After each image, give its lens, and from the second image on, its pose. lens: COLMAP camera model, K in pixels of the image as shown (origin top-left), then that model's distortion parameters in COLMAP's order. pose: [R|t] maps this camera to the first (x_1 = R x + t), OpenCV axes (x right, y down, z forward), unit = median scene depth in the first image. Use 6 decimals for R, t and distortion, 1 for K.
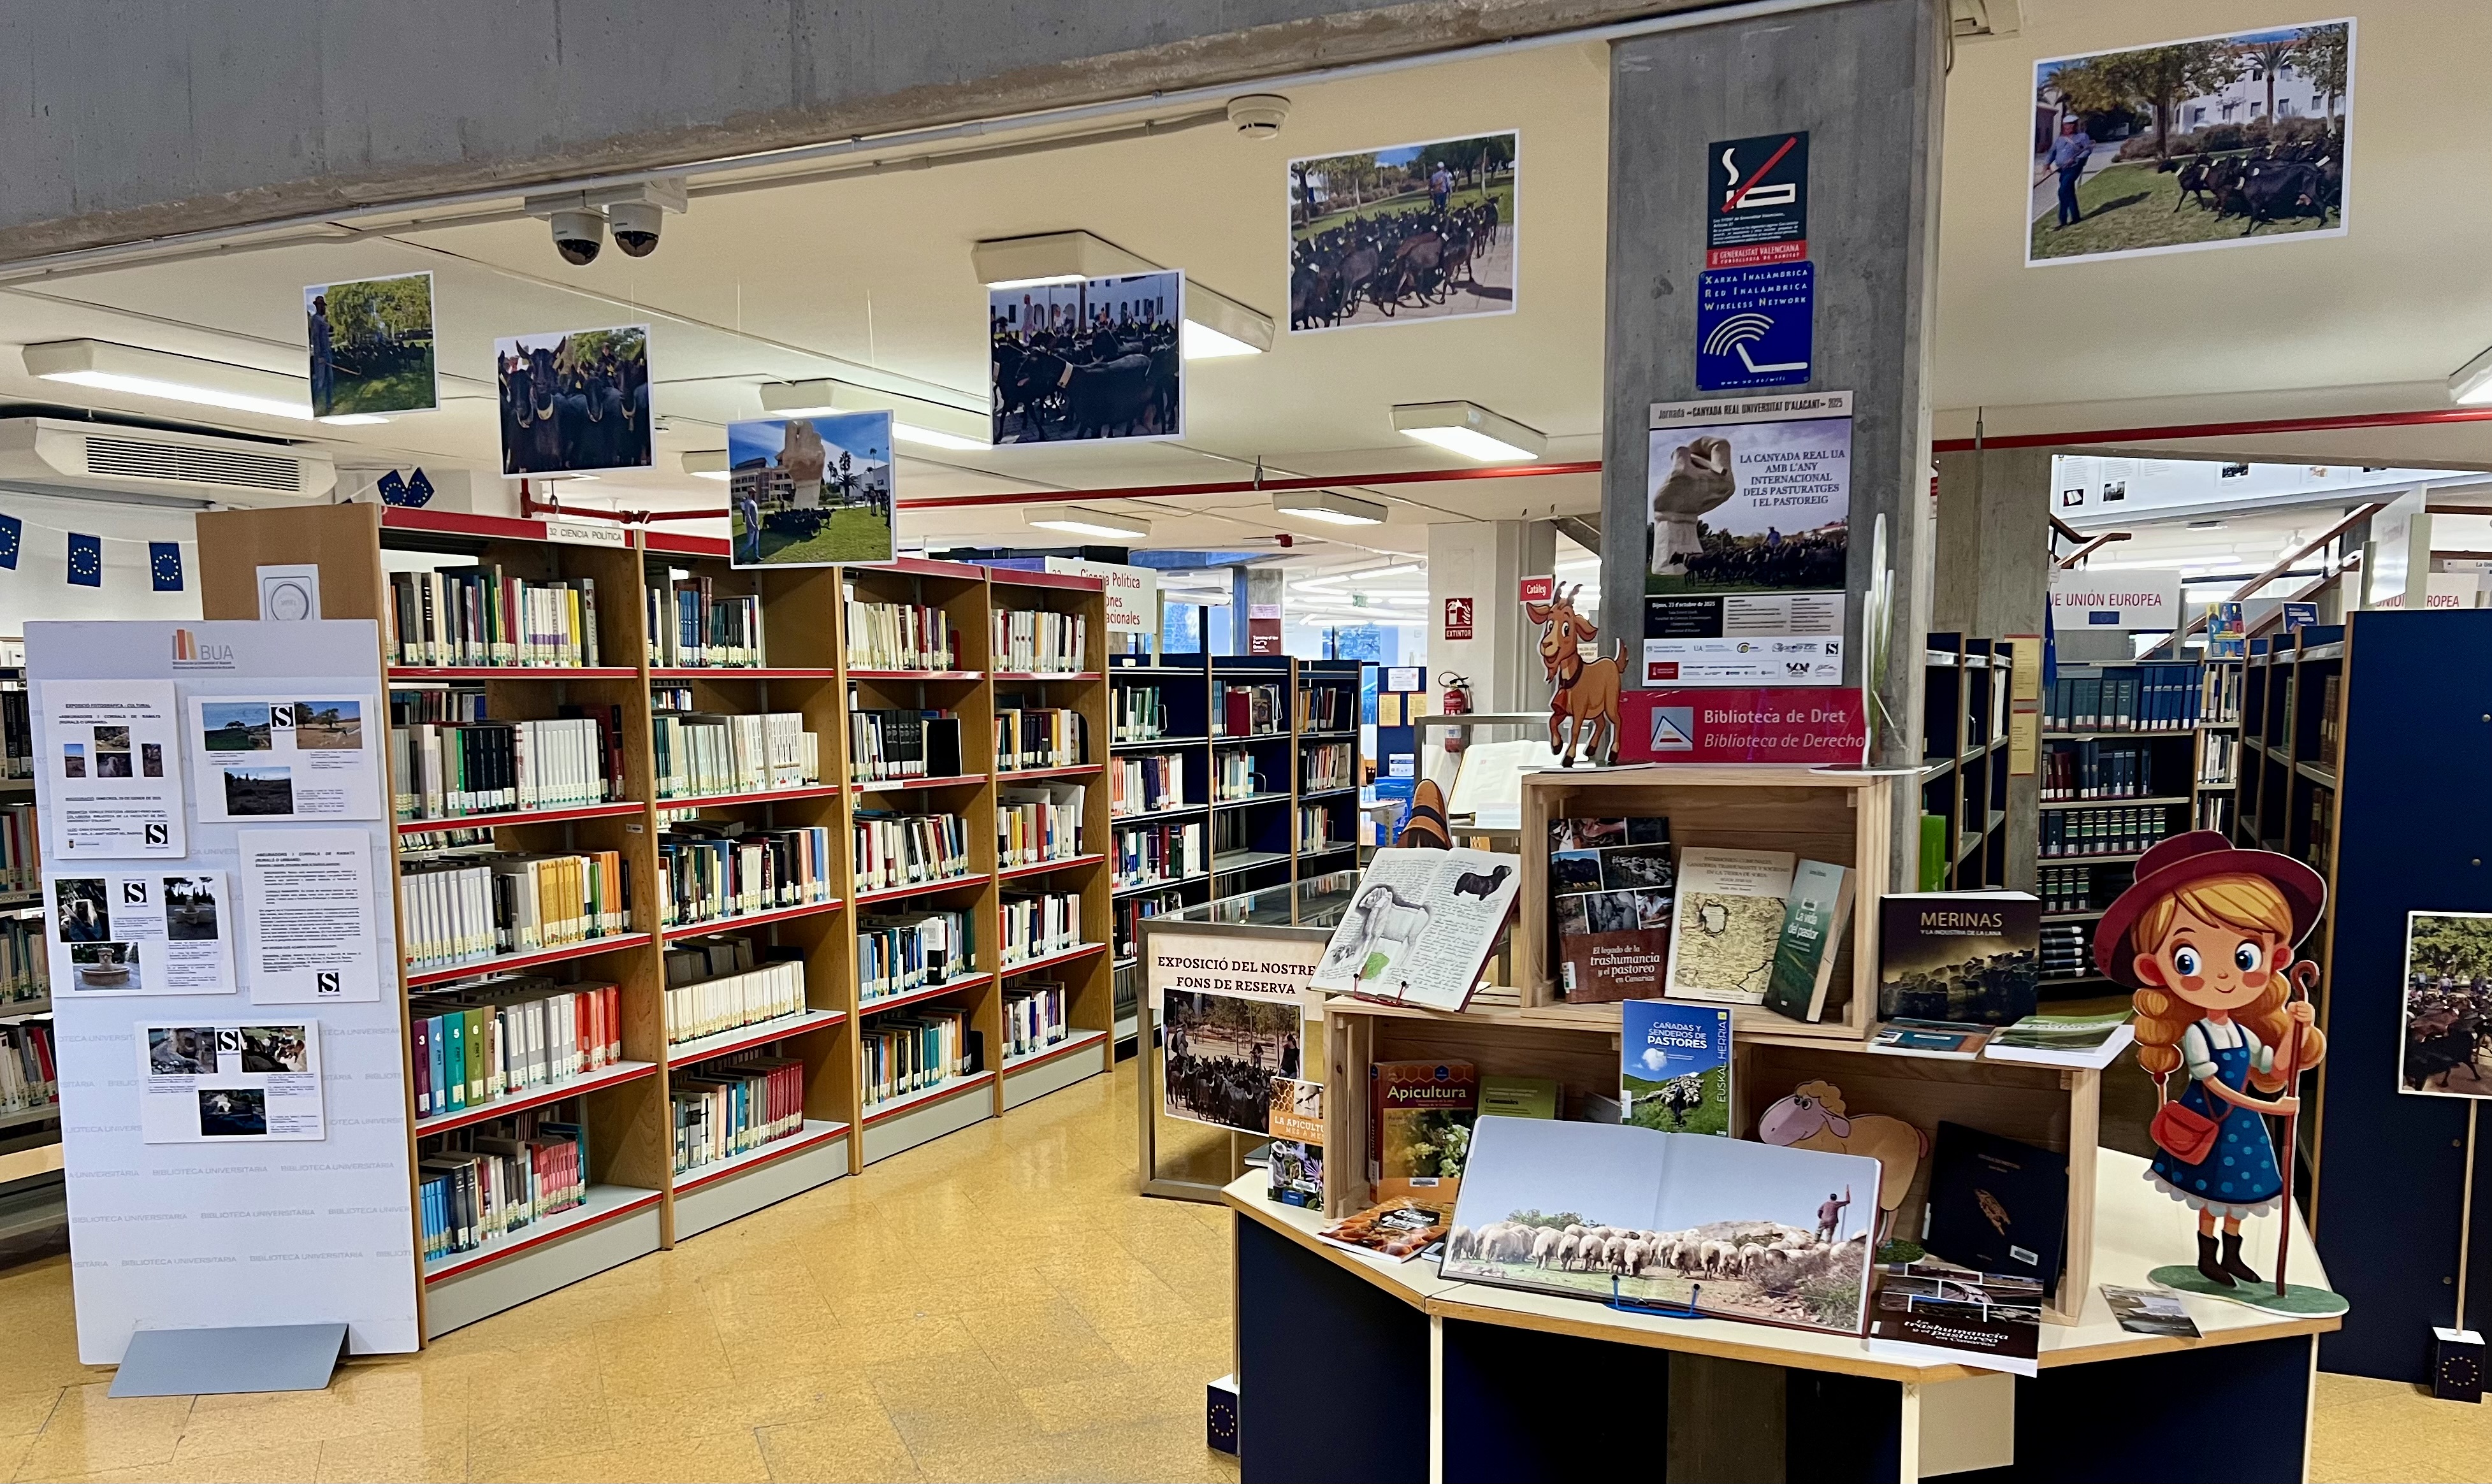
lens RADIAL K [[1834.5, 0, 1277.0], [0, 1834.5, 858.2], [0, 0, 1]] dist [-0.002375, -0.014977]
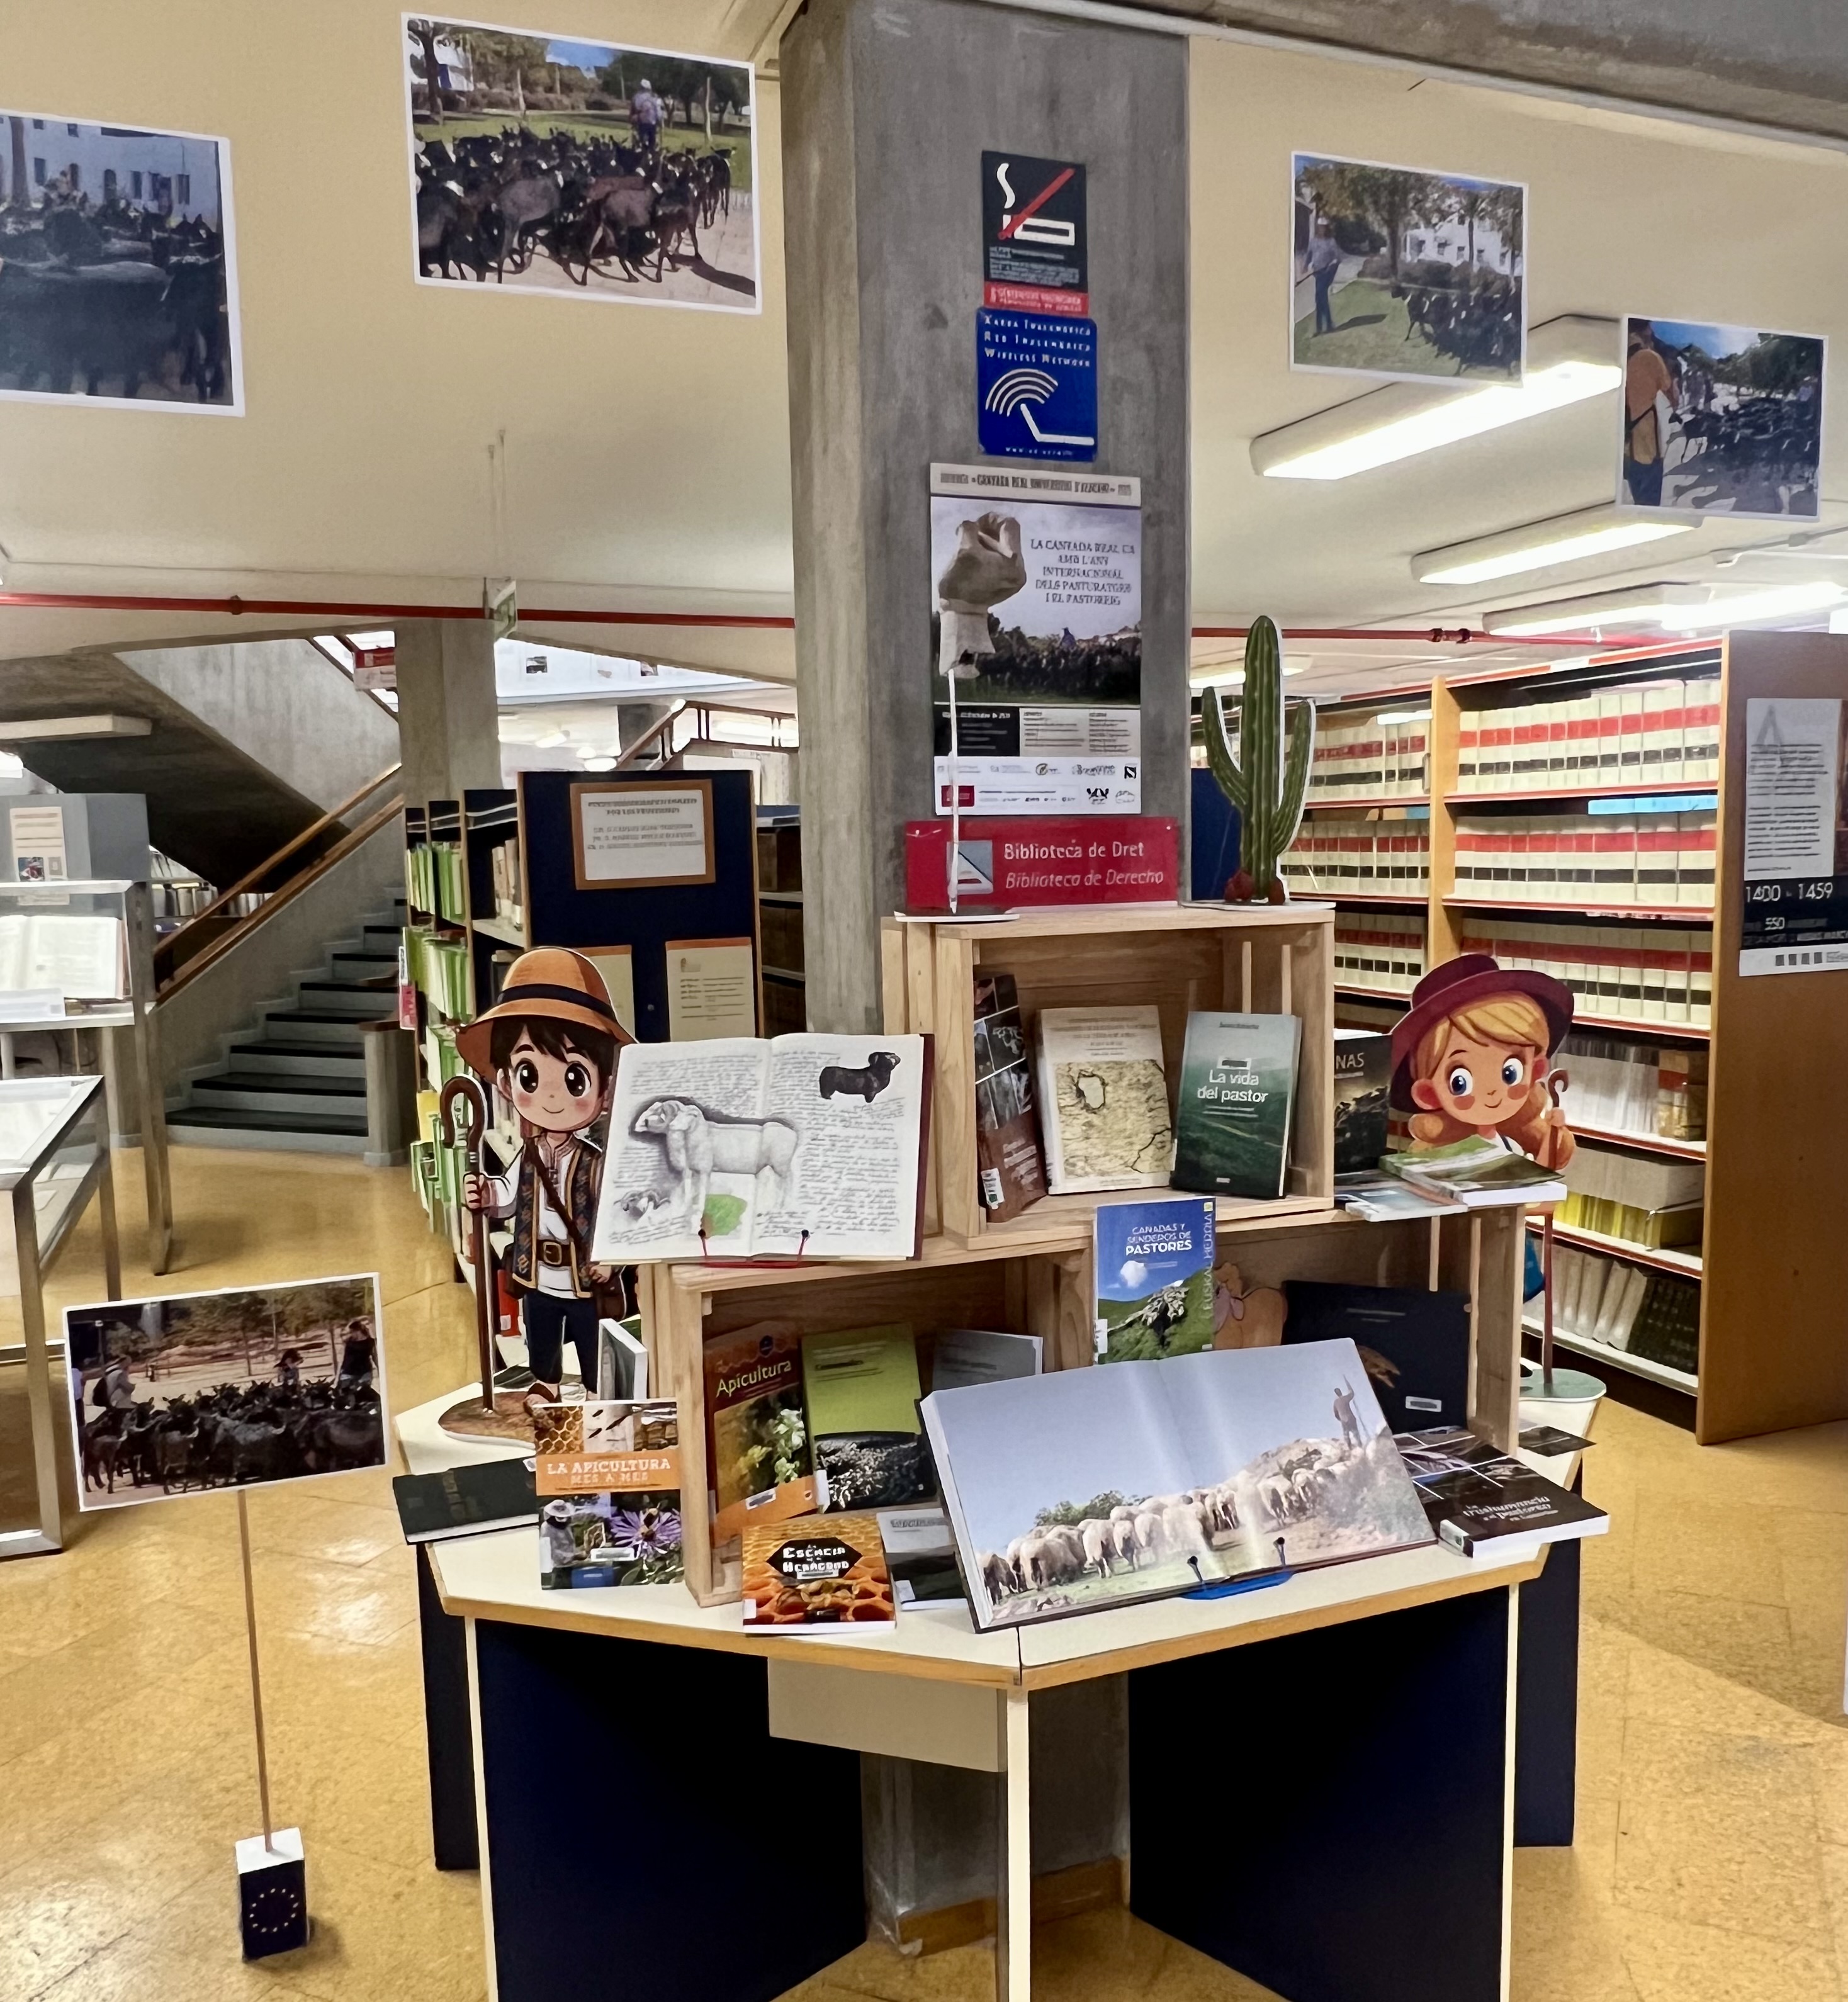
lens RADIAL K [[1665.5, 0, 926.8], [0, 1665.5, 1020.1], [0, 0, 1]] dist [0.002450, -0.023312]
pose [[0.706325, -0.079073, 0.703457, -0.336790], [0.079583, 0.996312, 0.032084, -0.029123], [-0.703400, 0.033322, 0.710013, 0.505780]]
